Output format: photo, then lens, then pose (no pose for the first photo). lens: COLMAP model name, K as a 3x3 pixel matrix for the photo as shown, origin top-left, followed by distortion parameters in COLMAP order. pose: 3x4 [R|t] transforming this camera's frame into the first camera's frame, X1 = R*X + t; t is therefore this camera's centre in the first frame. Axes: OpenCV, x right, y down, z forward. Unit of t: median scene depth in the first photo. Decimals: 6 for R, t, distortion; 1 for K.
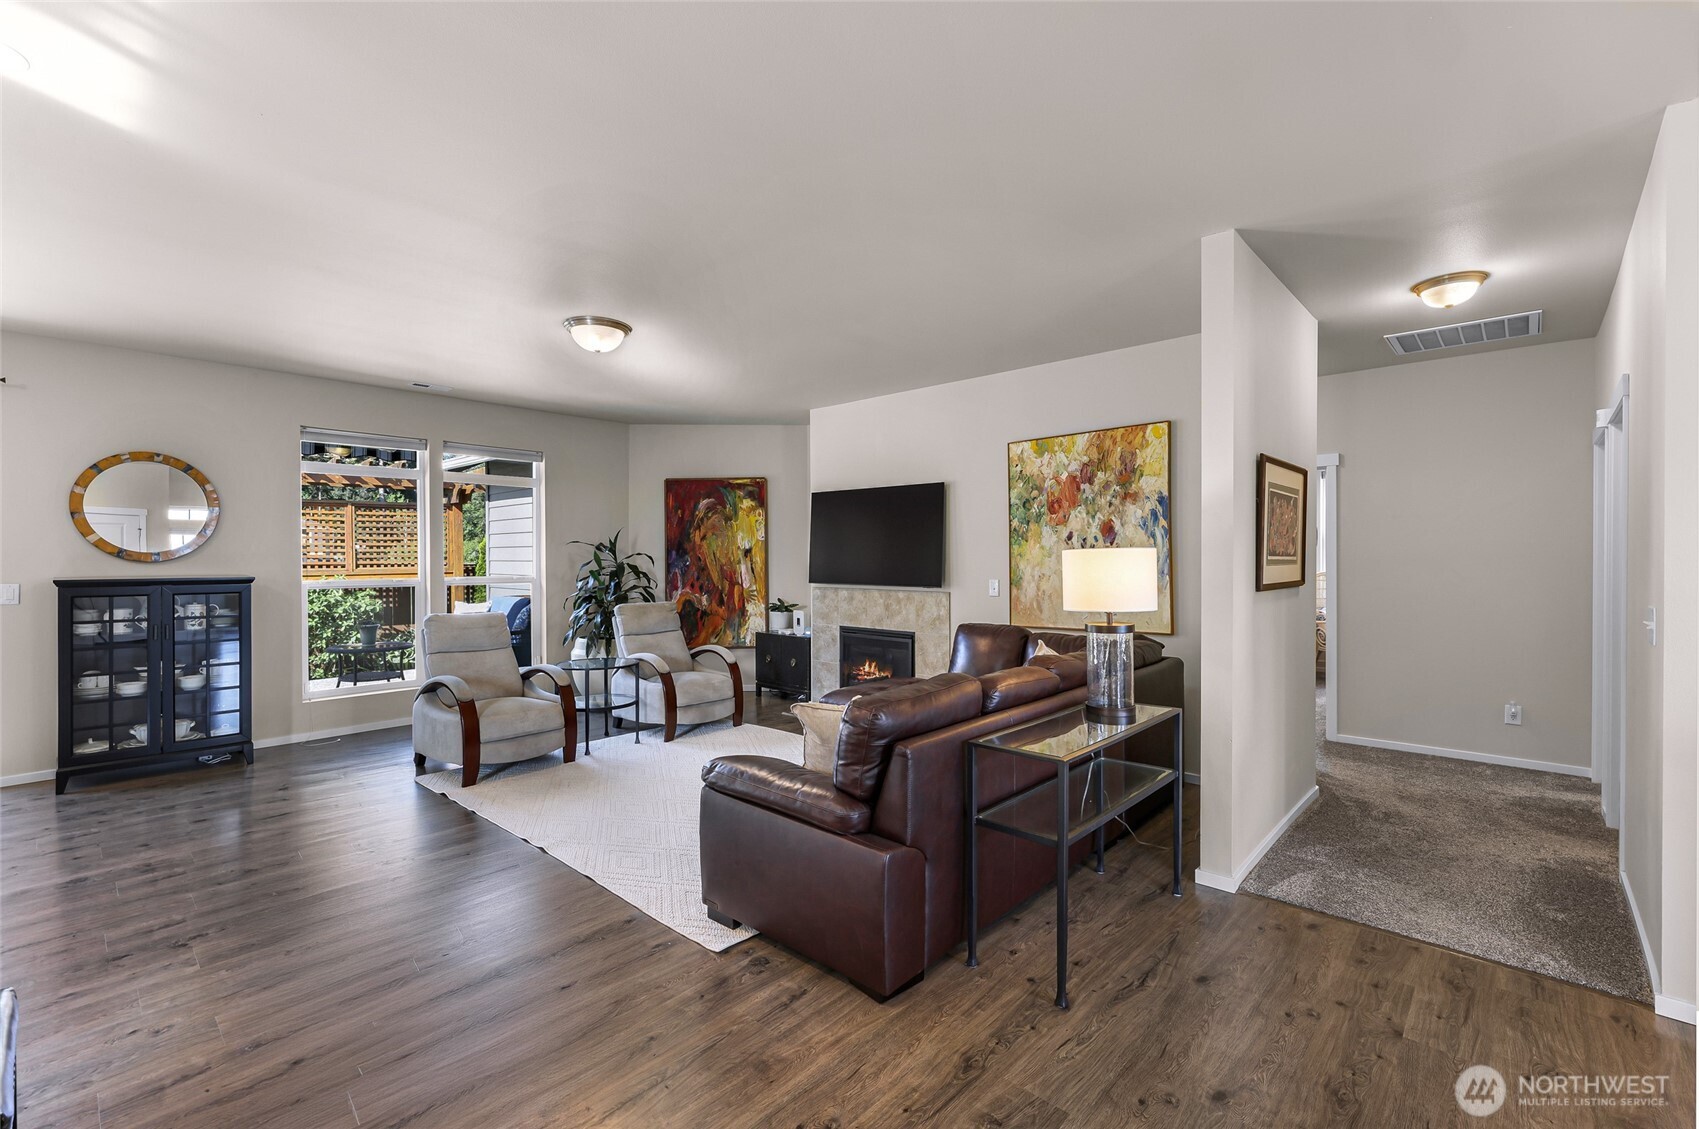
lens RADIAL K [[736.8, 0, 851.9], [0, 736.8, 561.7], [0, 0, 1]] dist [-0.001738, -0.000640]
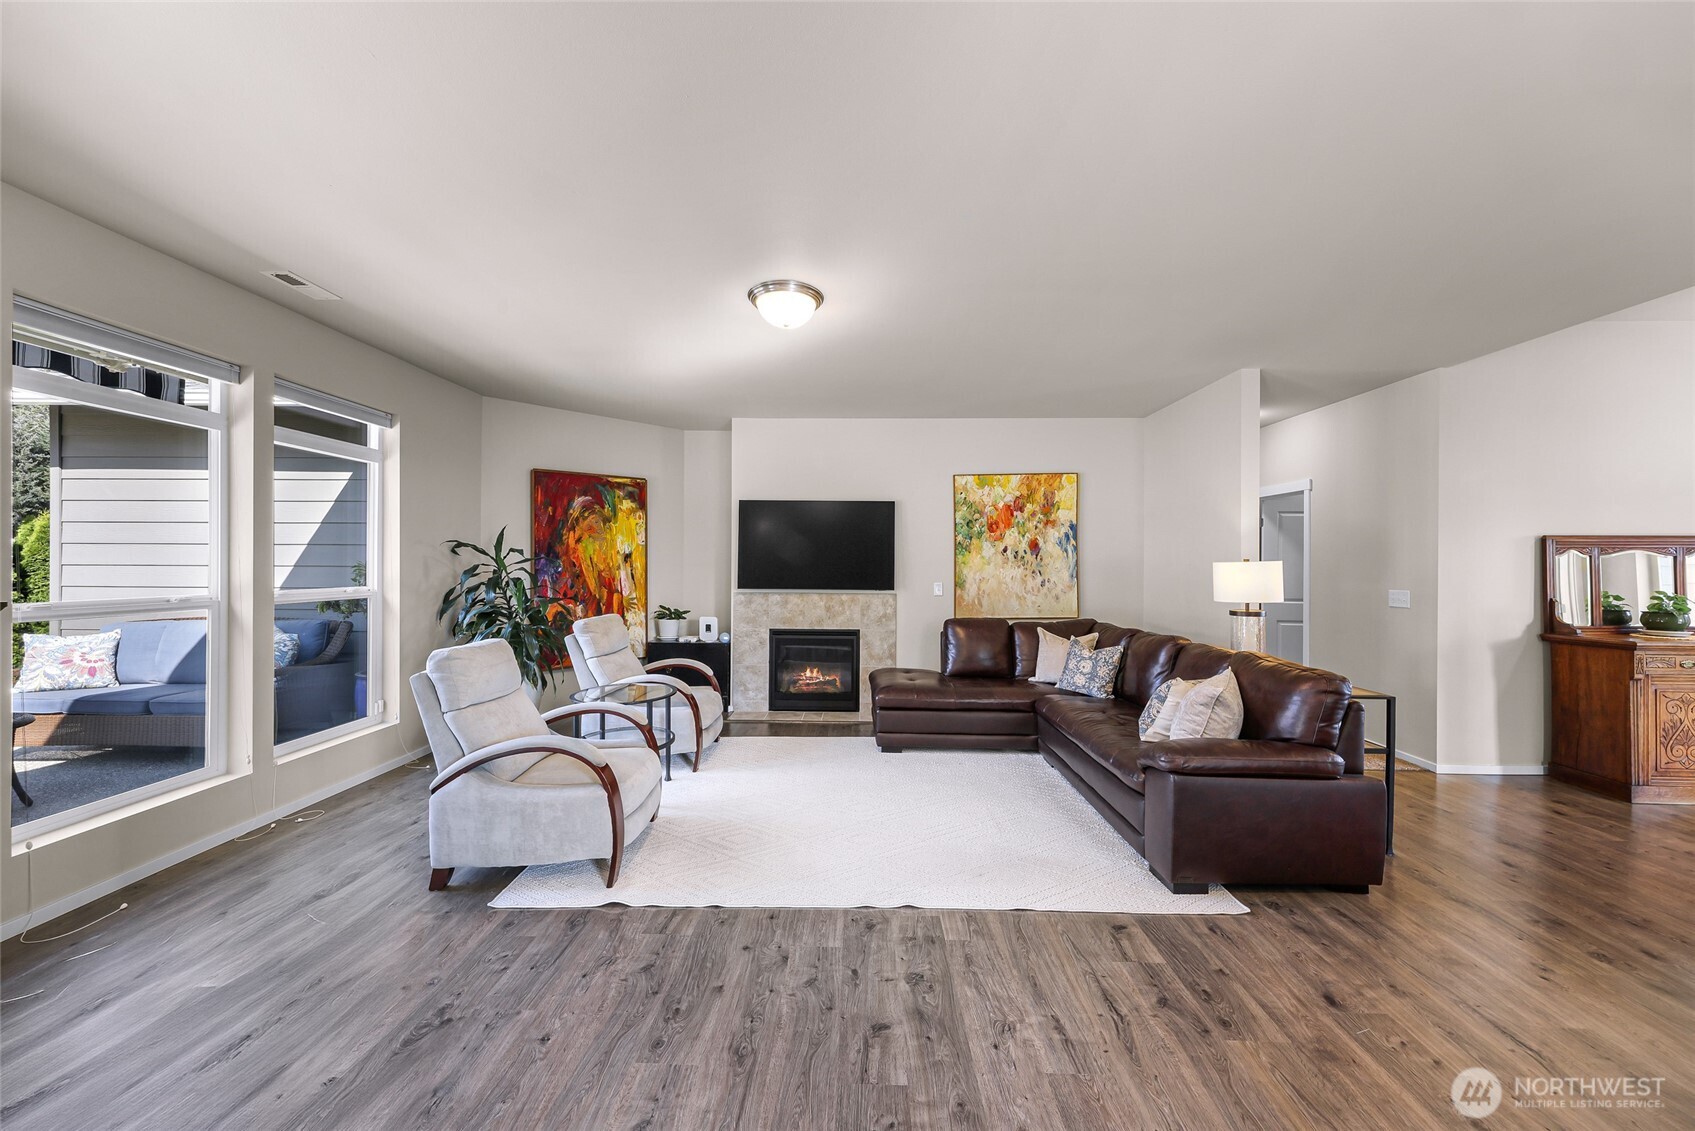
lens RADIAL K [[607.6, 0, 834.9], [0, 607.6, 563.4], [0, 0, 1]] dist [-0.000456, -0.000088]
pose [[0.746928, 0.005500, 0.664882, -0.657006], [-0.002788, 0.999983, -0.005140, -0.002607], [-0.664899, 0.001986, 0.746931, 0.366530]]
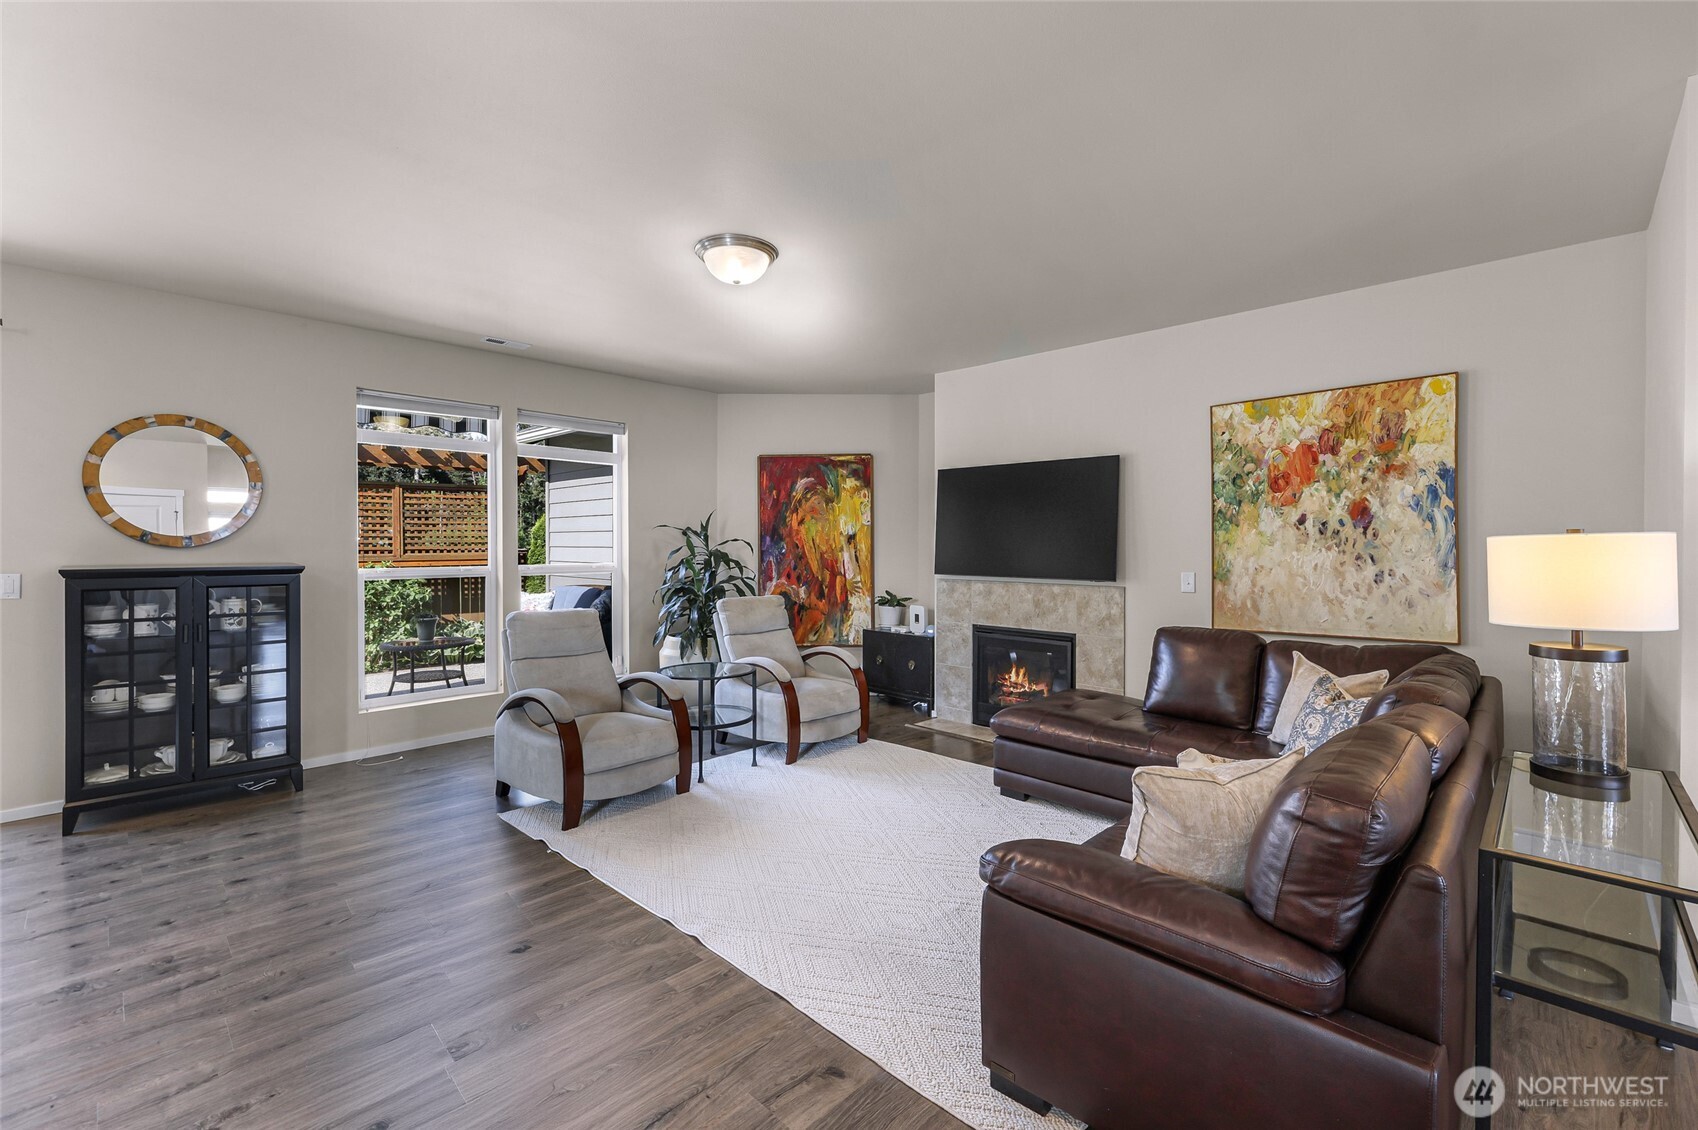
lens RADIAL K [[722.6, 0, 856.7], [0, 722.6, 551.1], [0, 0, 1]] dist [-0.001775, -0.000032]
pose [[0.999819, 0.003901, -0.018613, -0.171586], [-0.003833, 0.999986, 0.003684, -0.001168], [0.018627, -0.003612, 0.999820, 0.195049]]
